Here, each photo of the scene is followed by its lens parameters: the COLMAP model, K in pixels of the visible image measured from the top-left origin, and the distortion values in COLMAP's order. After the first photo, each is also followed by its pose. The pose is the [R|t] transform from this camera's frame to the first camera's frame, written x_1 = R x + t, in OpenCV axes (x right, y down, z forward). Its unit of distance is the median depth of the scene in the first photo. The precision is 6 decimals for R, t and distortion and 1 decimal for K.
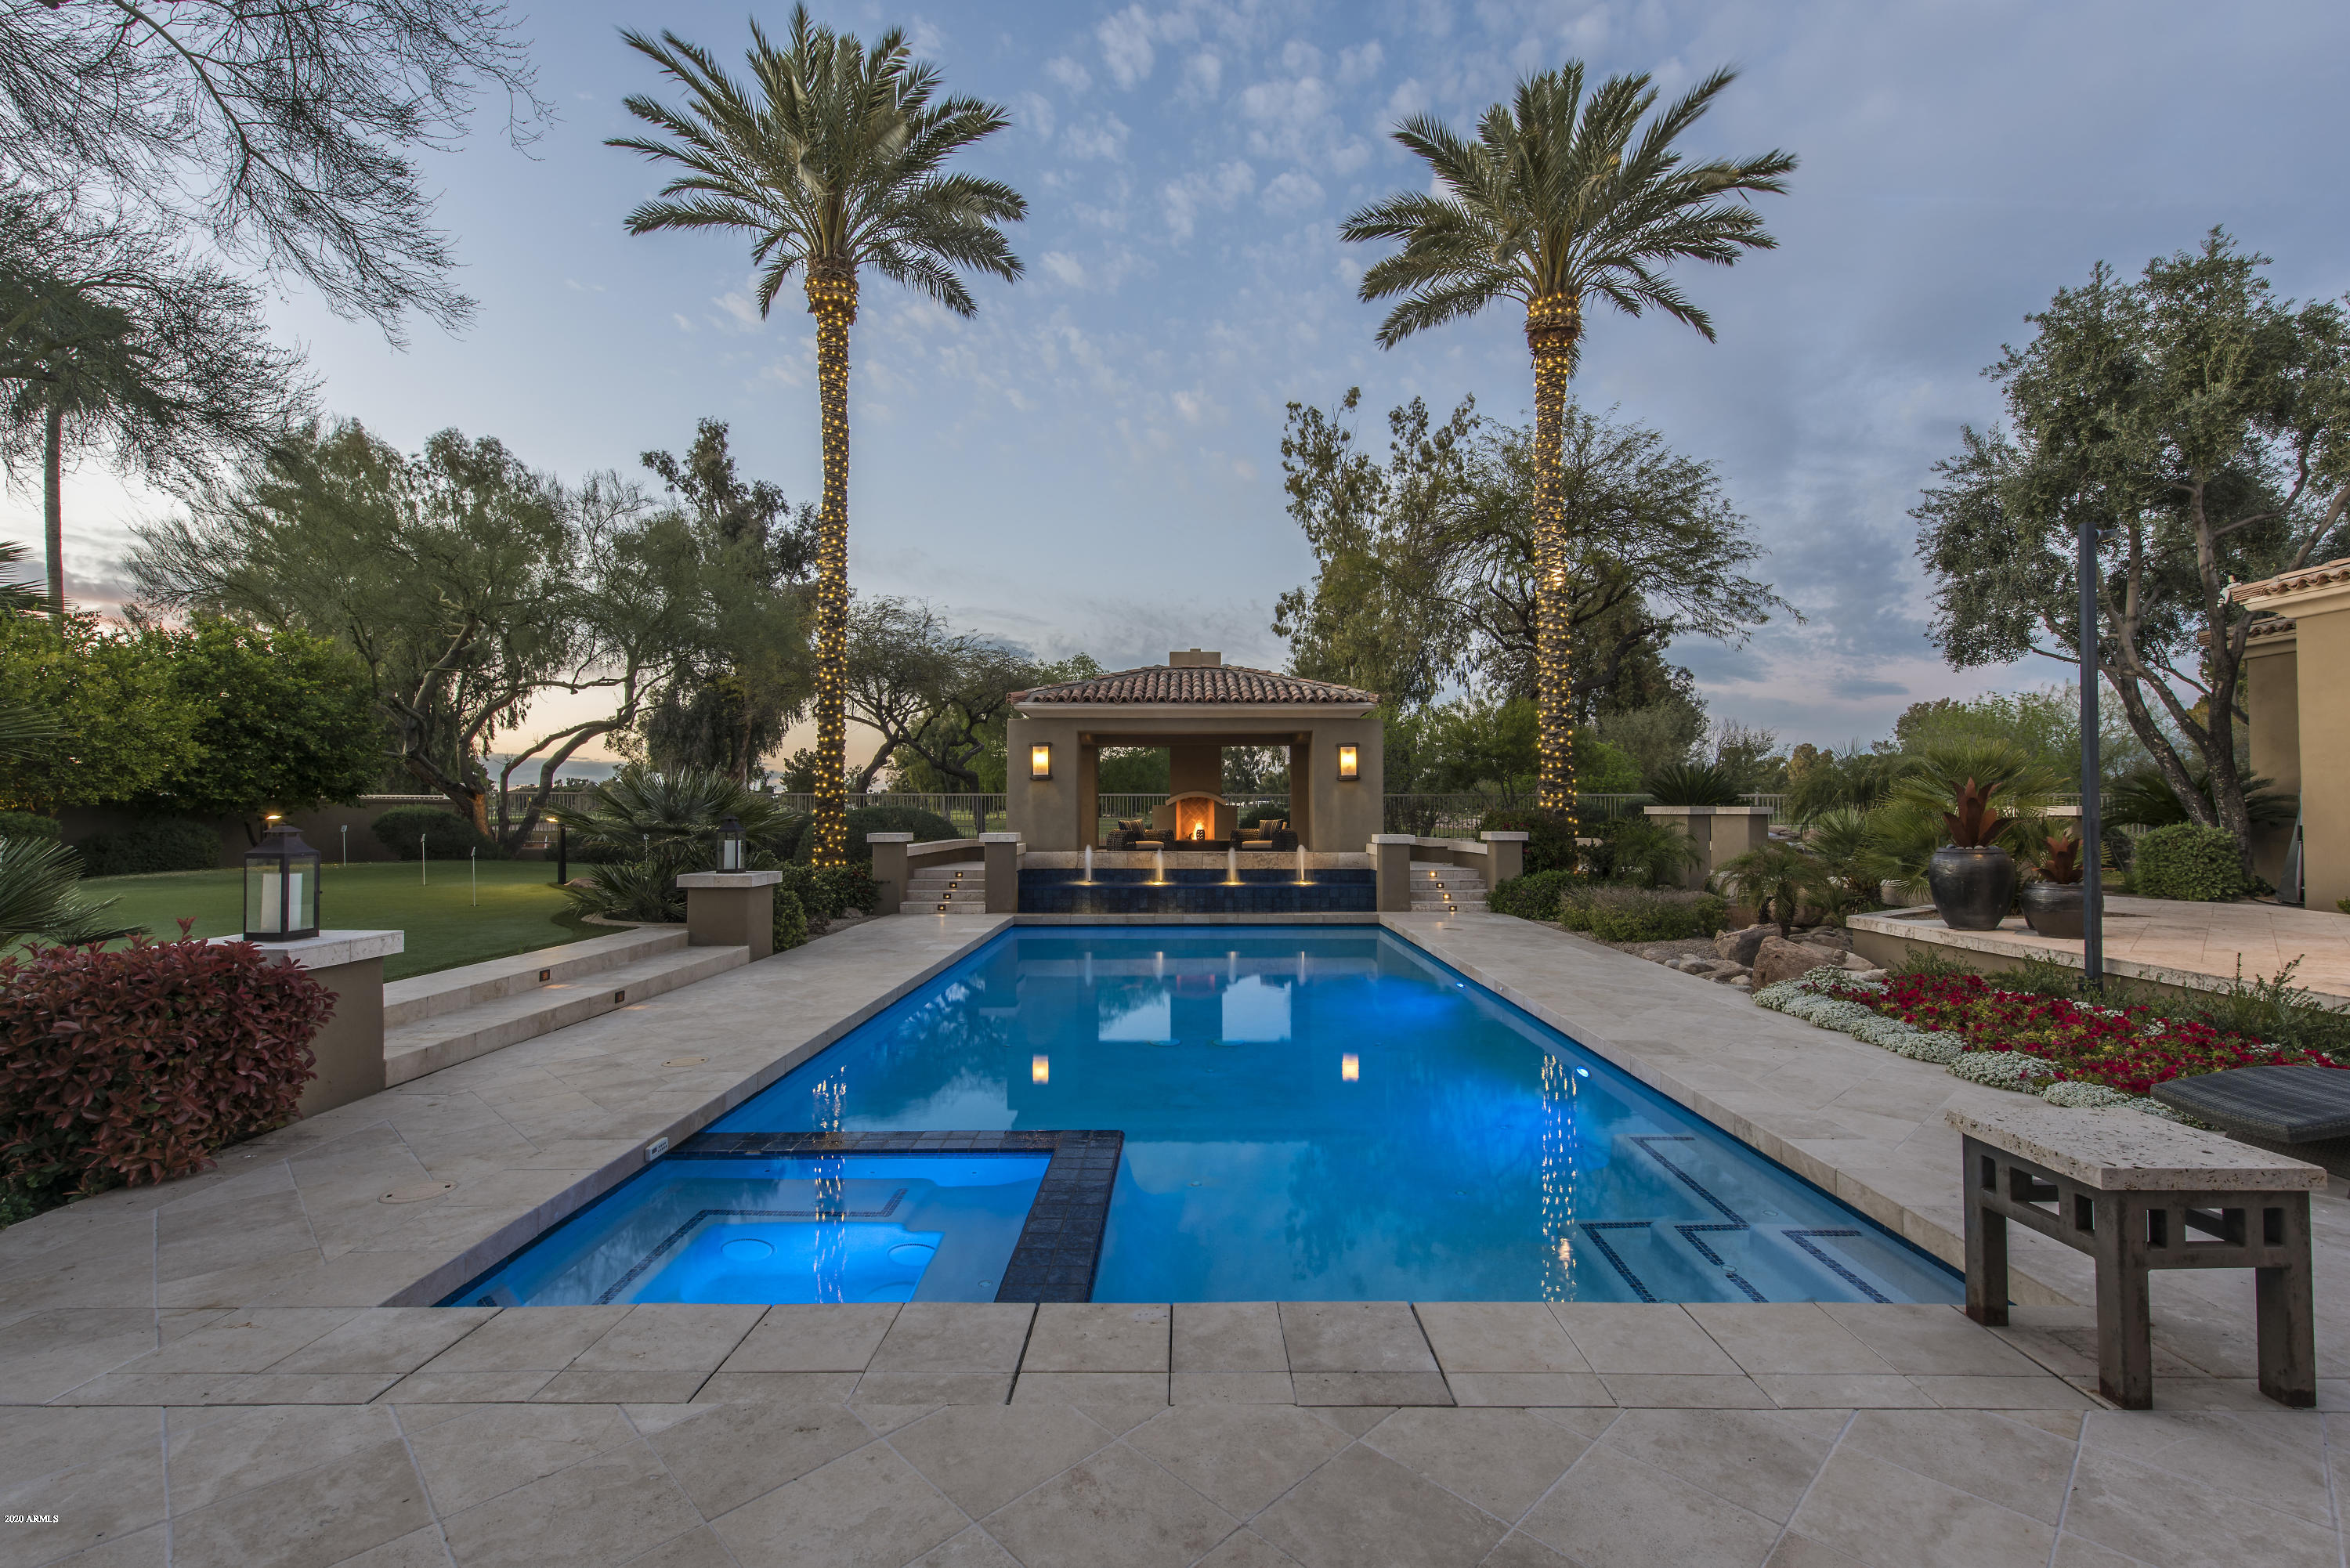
lens RADIAL K [[1050.1, 0, 1189.7], [0, 1050.1, 795.7], [0, 0, 1]] dist [0.012868, -0.004237]
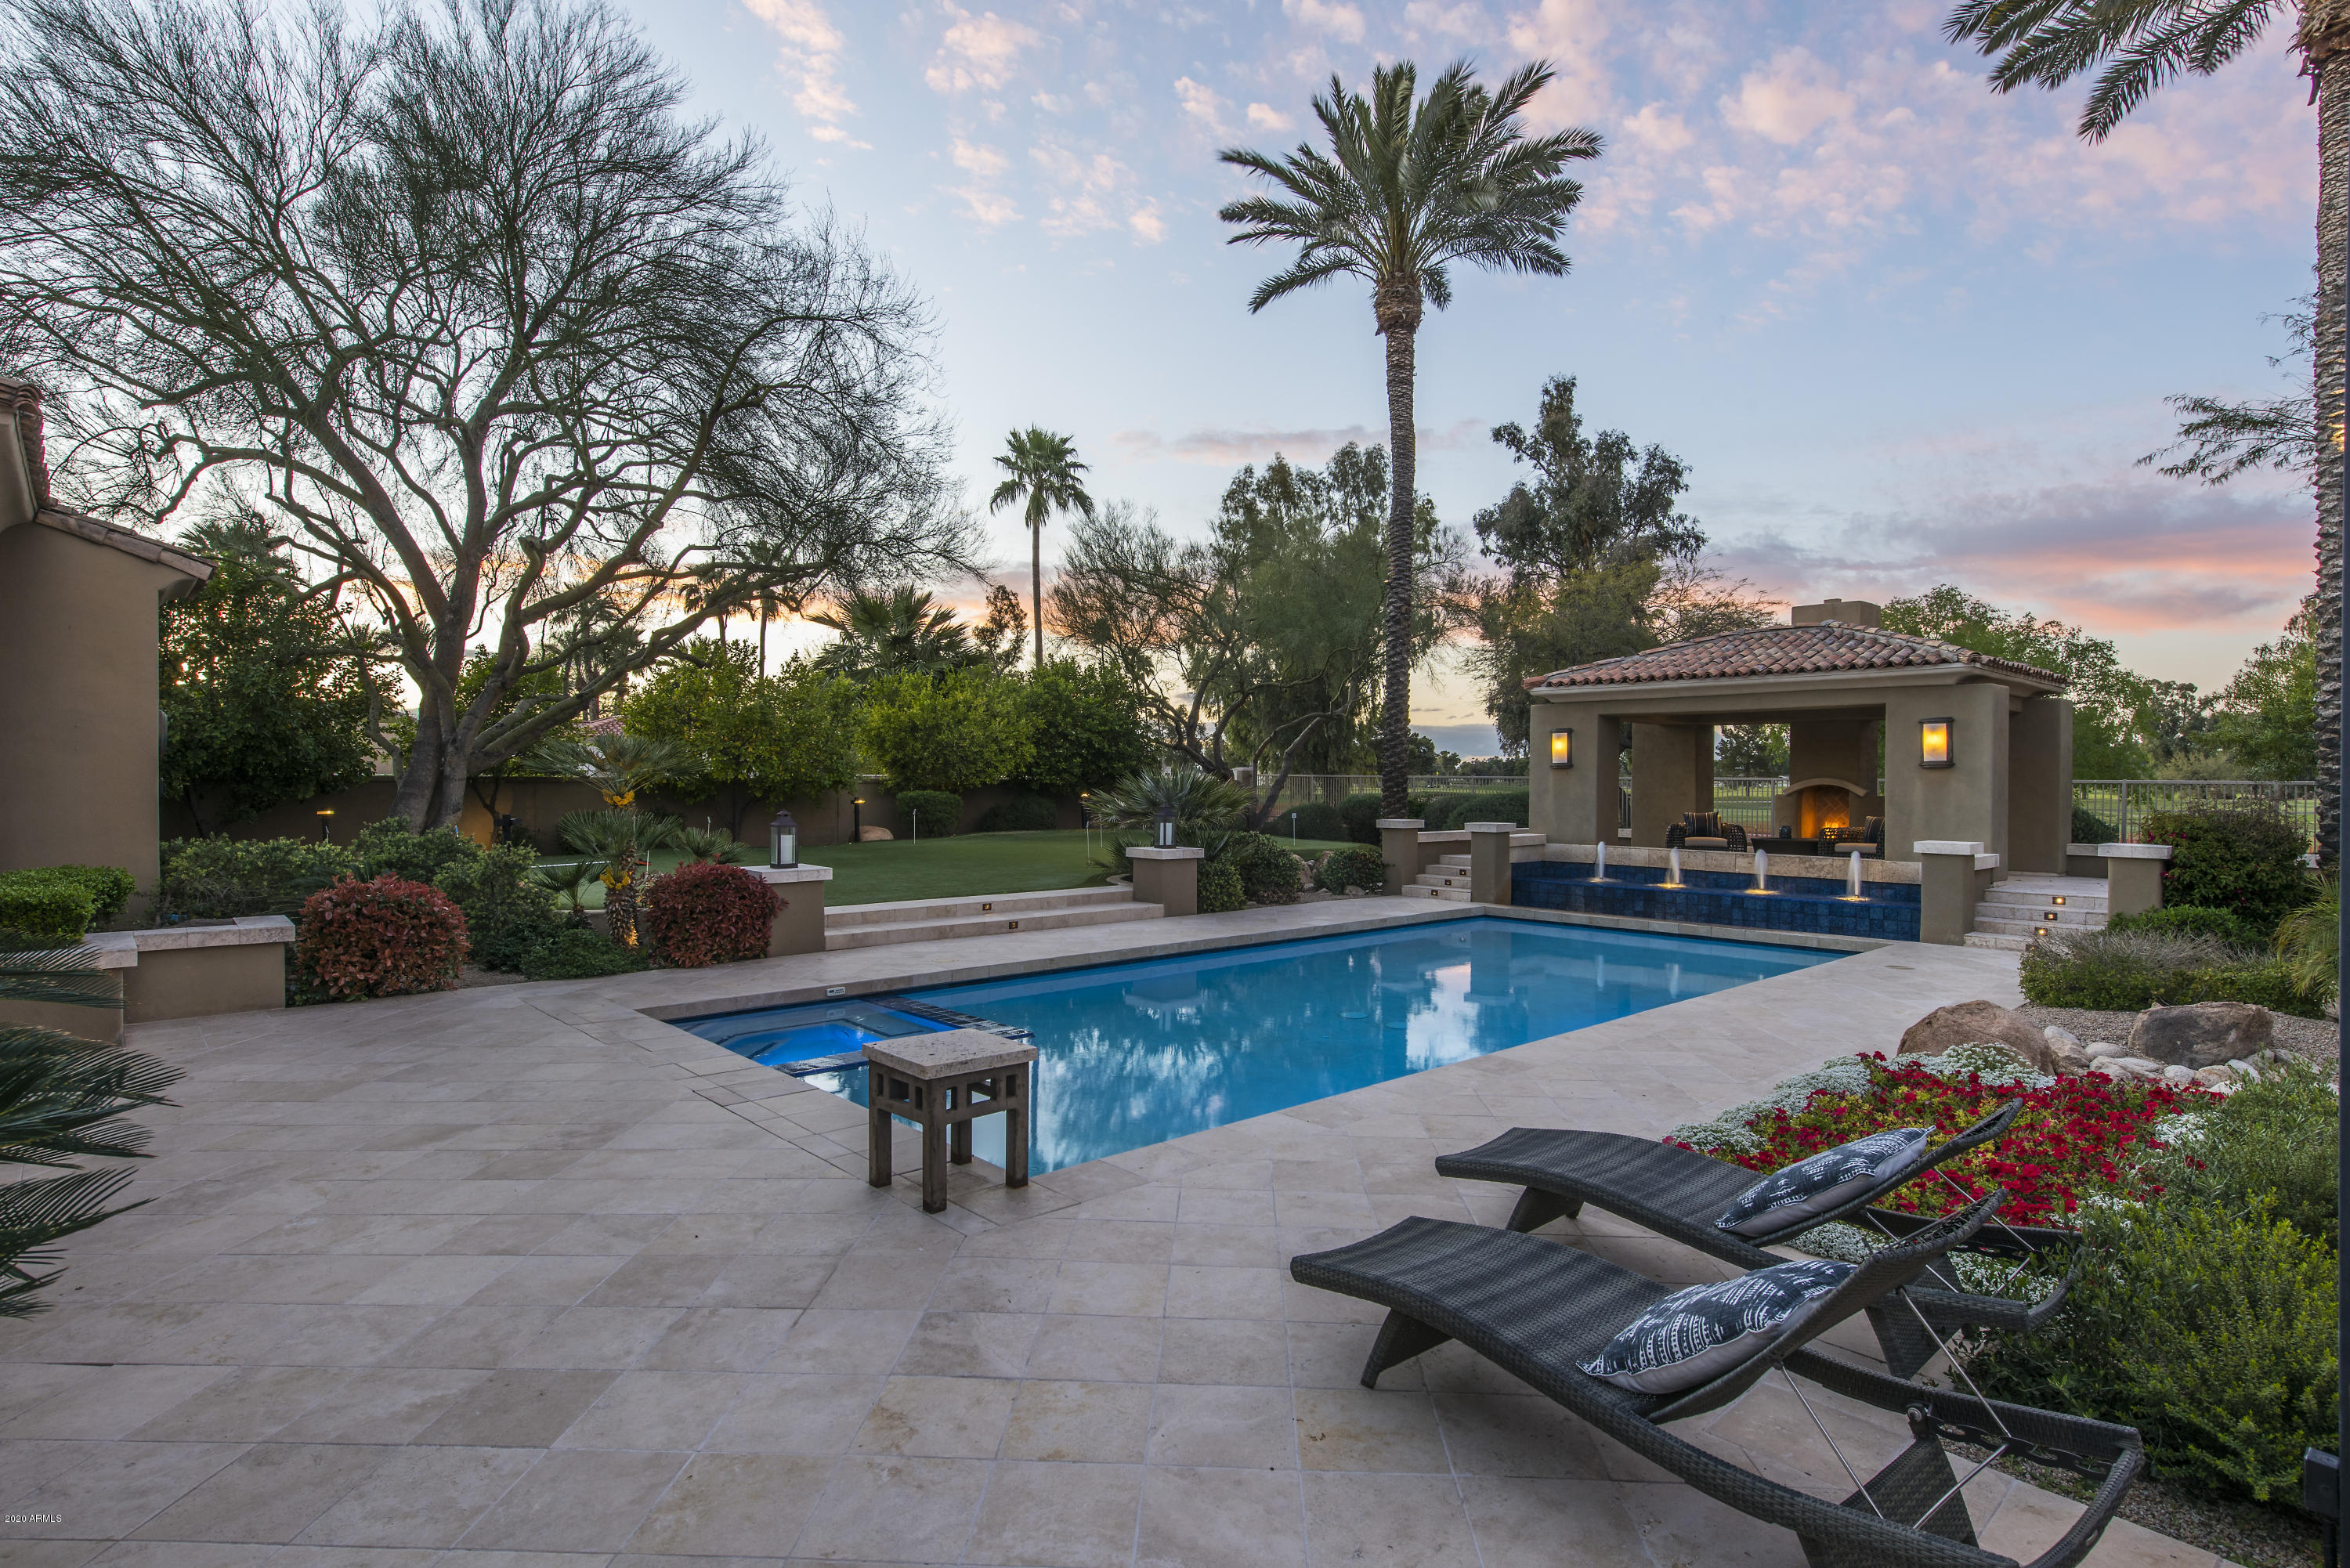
lens RADIAL K [[1196.6, 0, 1167.9], [0, 1196.6, 797.2], [0, 0, 1]] dist [0.017543, -0.010689]
pose [[0.670560, 0.015497, -0.741693, 0.420474], [0.003276, 0.999710, 0.023850, -0.015596], [0.741848, -0.018423, 0.670315, 0.009720]]
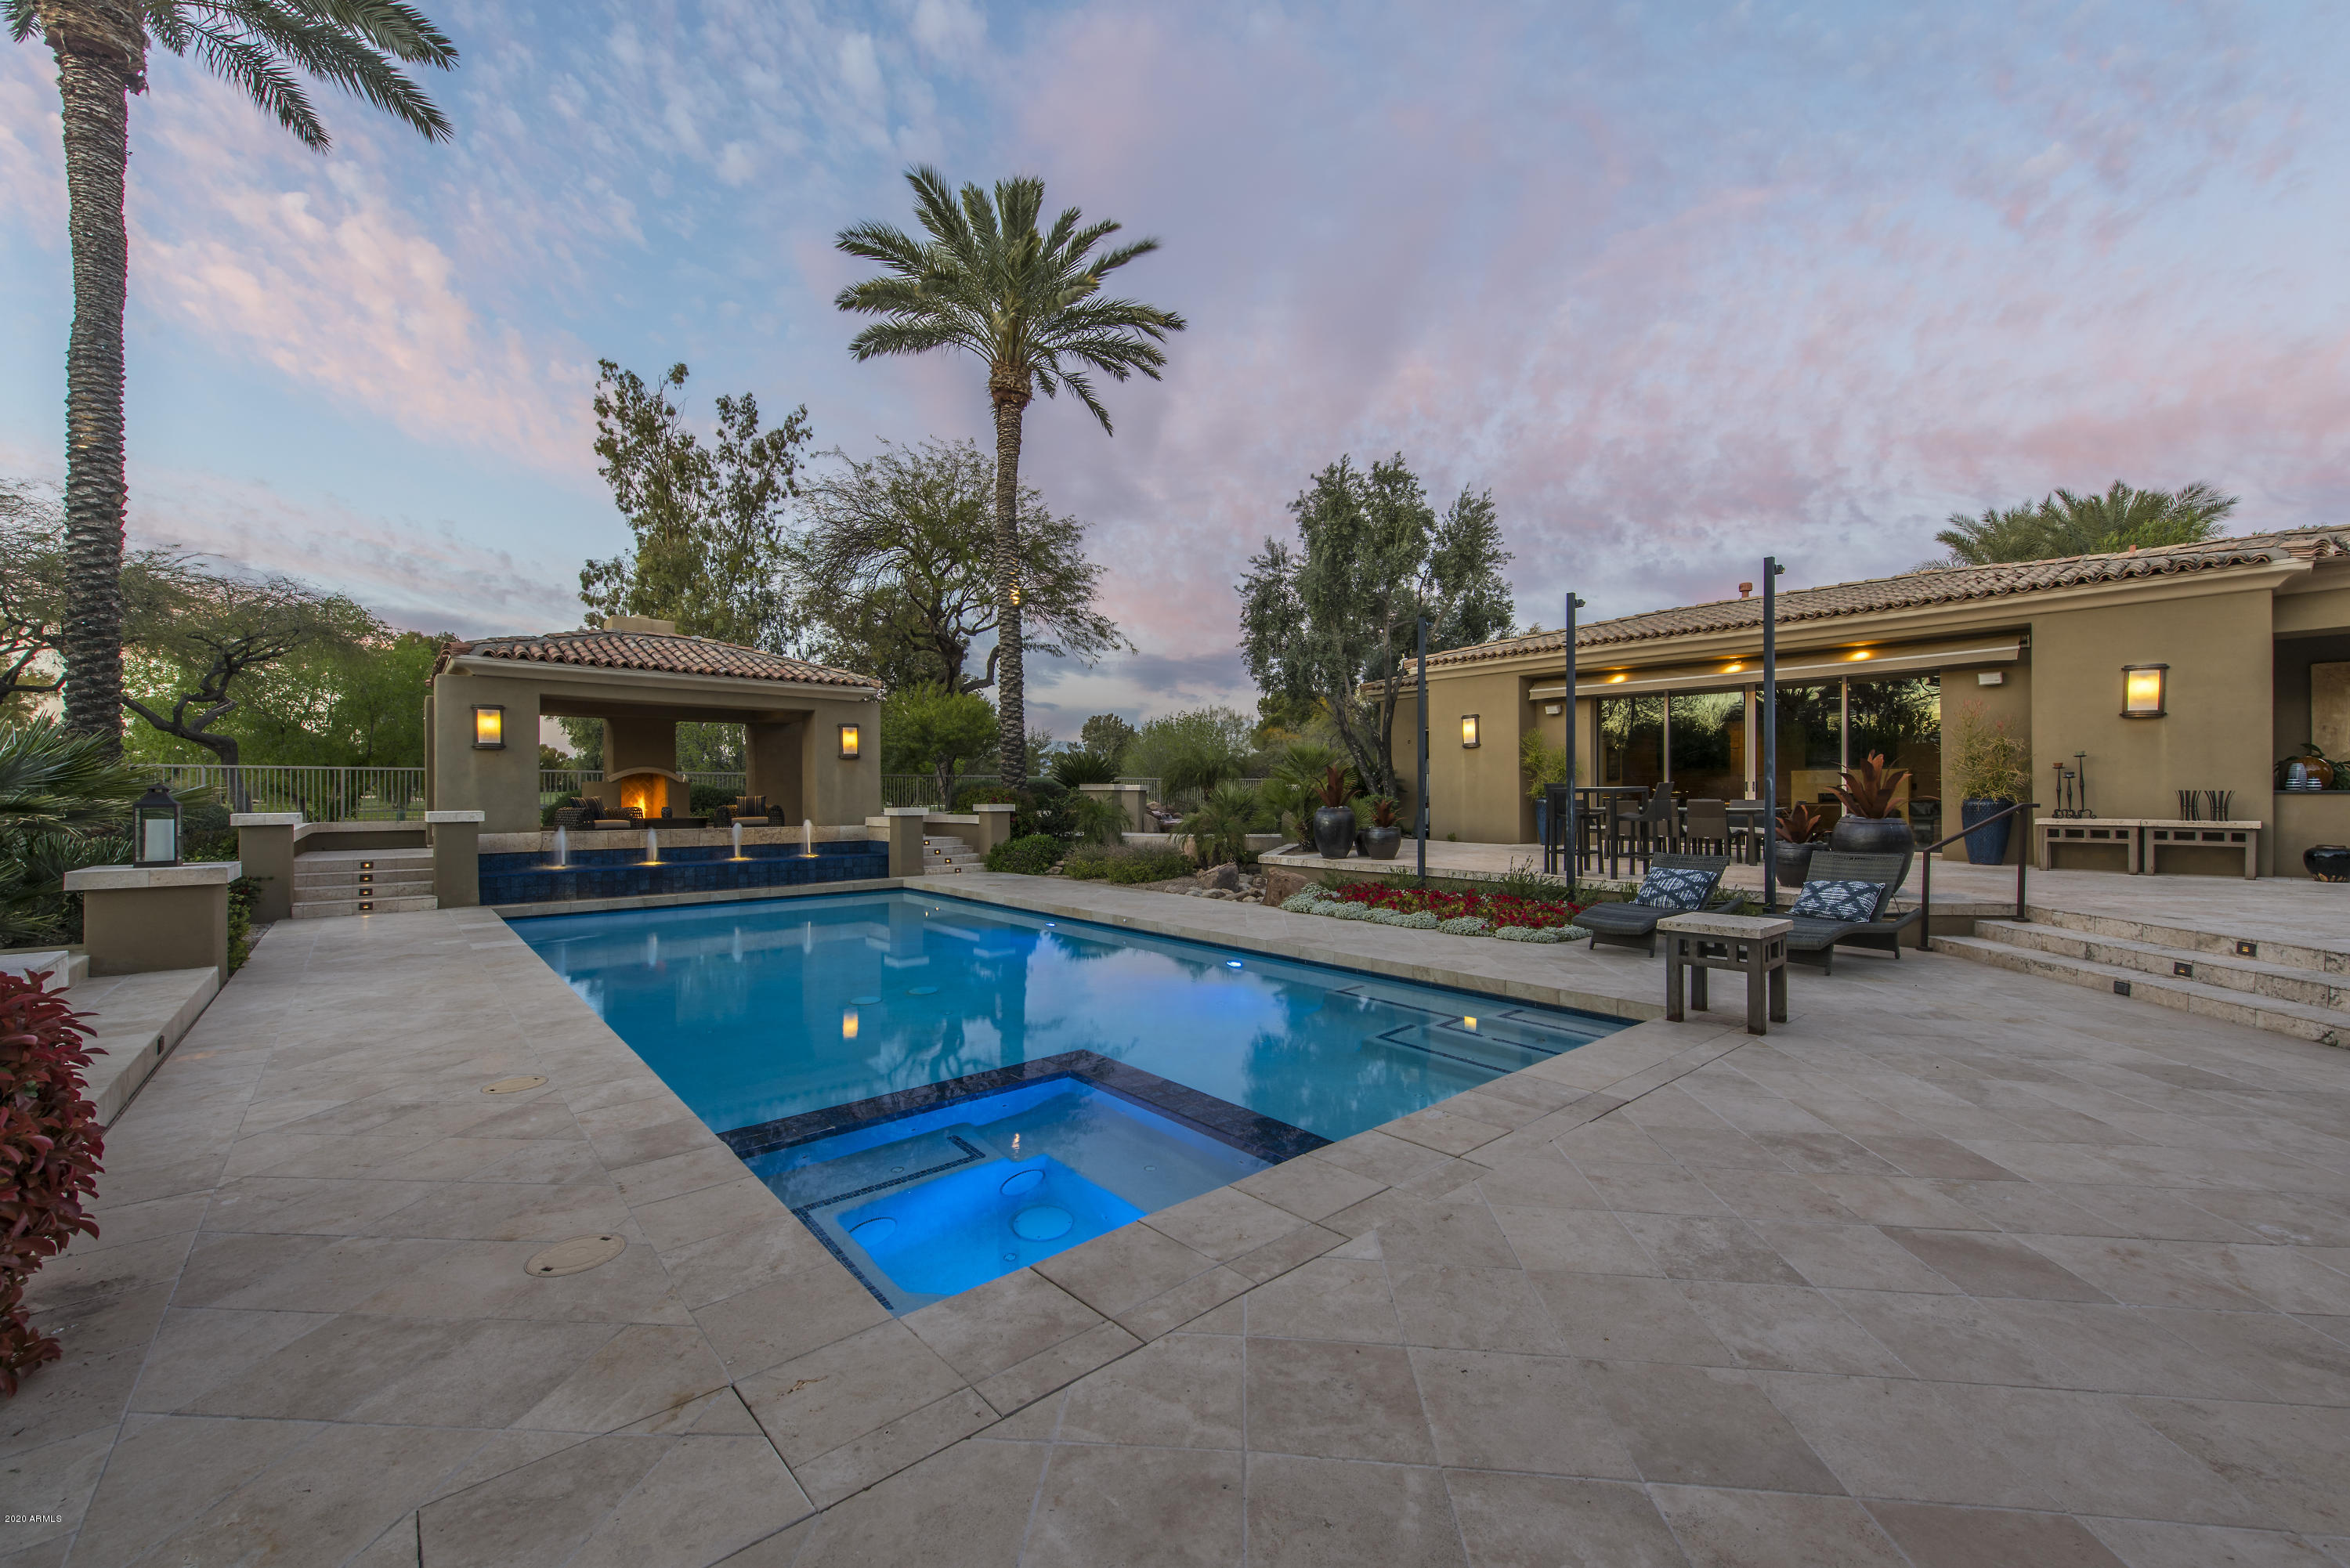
lens RADIAL K [[926.0, 0, 1196.5], [0, 926.0, 798.0], [0, 0, 1]] dist [0.012427, -0.002472]
pose [[0.745792, -0.004152, 0.666166, -0.214893], [-0.007871, 0.999856, 0.015043, 0.008657], [-0.666132, -0.016463, 0.745652, 0.053962]]
